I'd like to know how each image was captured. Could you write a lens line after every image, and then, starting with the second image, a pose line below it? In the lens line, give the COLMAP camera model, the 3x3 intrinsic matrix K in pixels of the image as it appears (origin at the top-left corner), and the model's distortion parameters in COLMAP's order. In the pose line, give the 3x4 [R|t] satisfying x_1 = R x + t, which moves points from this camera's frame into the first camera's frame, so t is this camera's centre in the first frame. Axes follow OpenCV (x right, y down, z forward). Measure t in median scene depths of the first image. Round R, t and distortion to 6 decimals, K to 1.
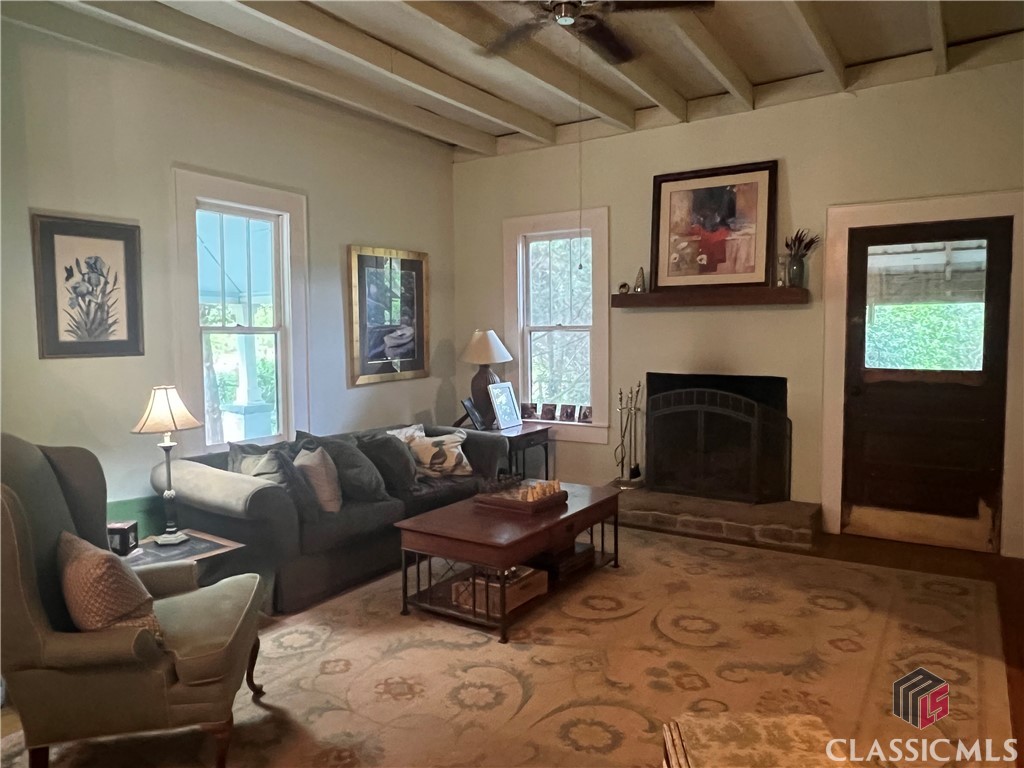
lens RADIAL K [[694.1, 0, 513.0], [0, 694.1, 381.6], [0, 0, 1]] dist [-0.006496, -0.002397]
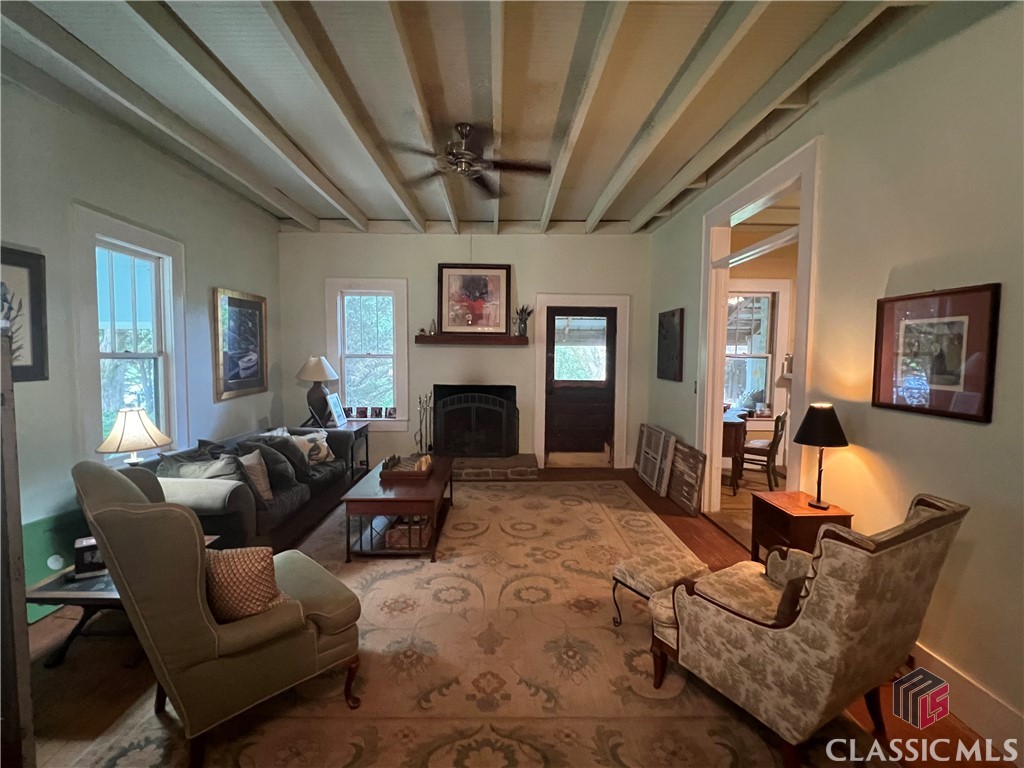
lens RADIAL K [[451.1, 0, 509.9], [0, 451.1, 383.2], [0, 0, 1]] dist [-0.004700, -0.000613]
pose [[0.823328, -0.021037, 0.567175, -0.291772], [0.025953, 0.999663, -0.000597, -0.012372], [-0.566972, 0.015211, 0.823597, 0.043776]]
